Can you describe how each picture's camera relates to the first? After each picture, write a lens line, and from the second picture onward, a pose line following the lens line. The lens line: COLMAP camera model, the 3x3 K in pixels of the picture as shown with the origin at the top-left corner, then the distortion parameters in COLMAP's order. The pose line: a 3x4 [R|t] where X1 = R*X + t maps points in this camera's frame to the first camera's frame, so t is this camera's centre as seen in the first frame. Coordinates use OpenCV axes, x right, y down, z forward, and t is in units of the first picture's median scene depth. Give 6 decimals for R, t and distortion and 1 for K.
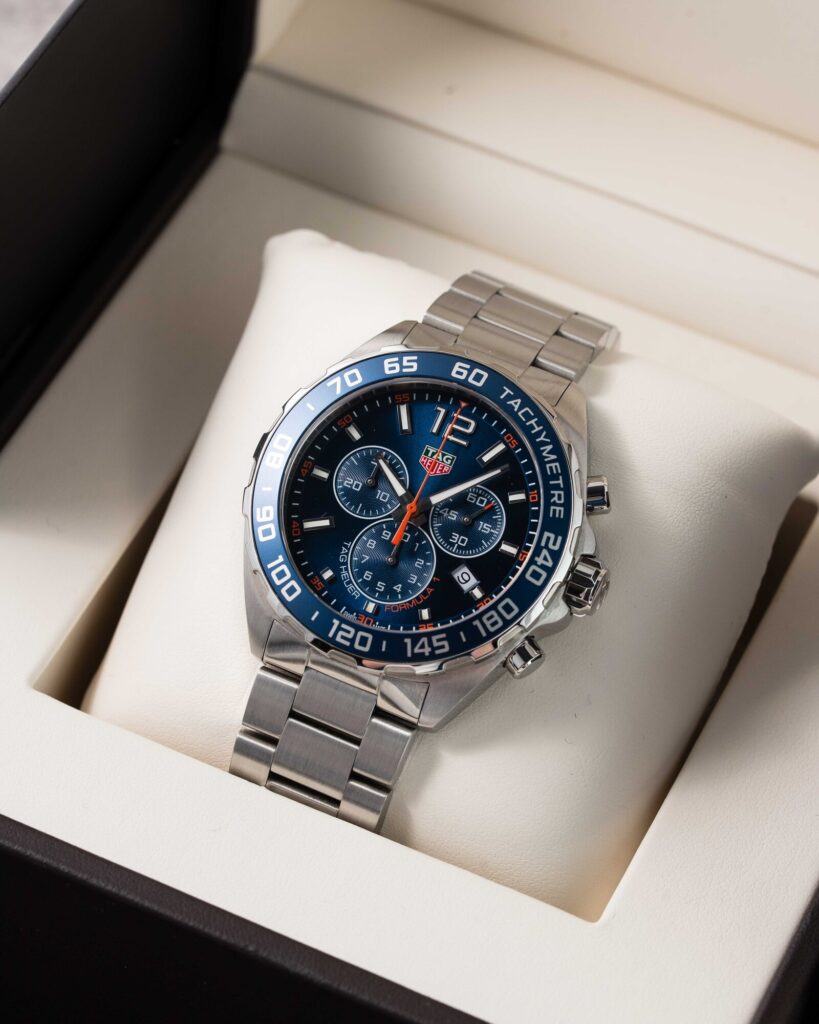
lens RADIAL K [[4378.5, 0, 409.3], [0, 4378.5, 510.4], [0, 0, 1]] dist [-0.247898, 0.000000]
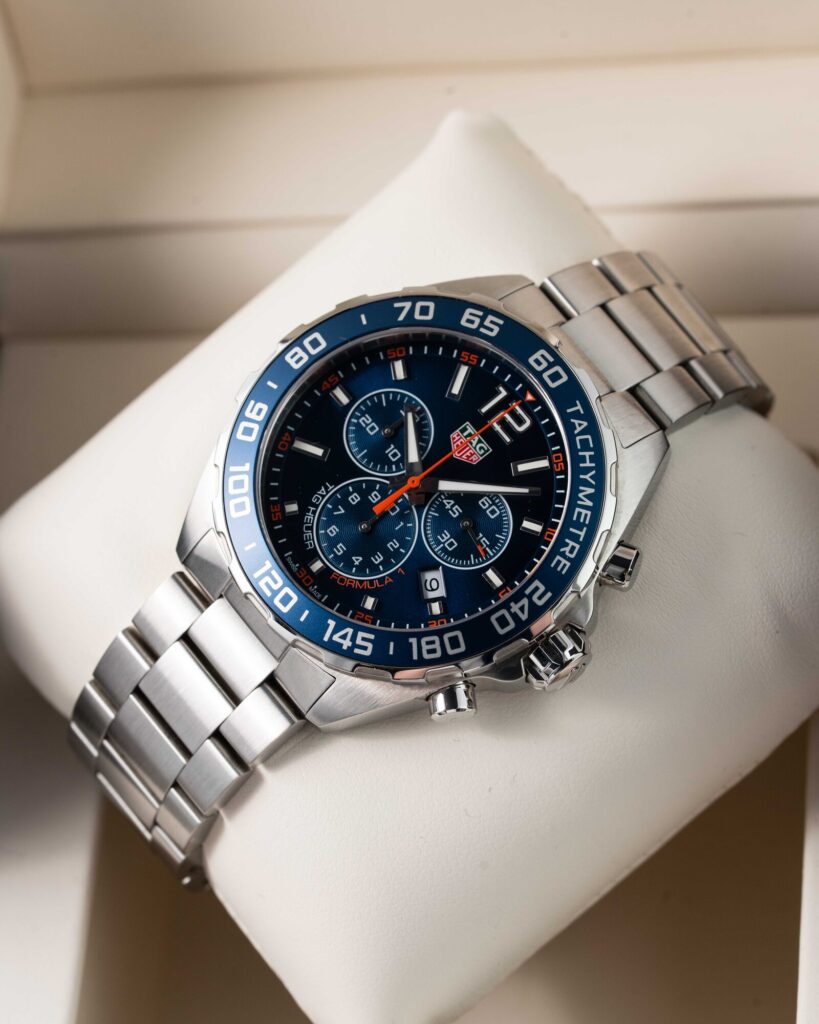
lens RADIAL K [[4378.5, 0, 409.6], [0, 4378.5, 513.2], [0, 0, 1]] dist [-0.247898, 0.000000]
pose [[0.888381, 0.444927, -0.113224, 0.097206], [-0.437113, 0.895114, 0.087773, -0.068276], [0.140401, -0.028484, 0.989685, 0.170608]]
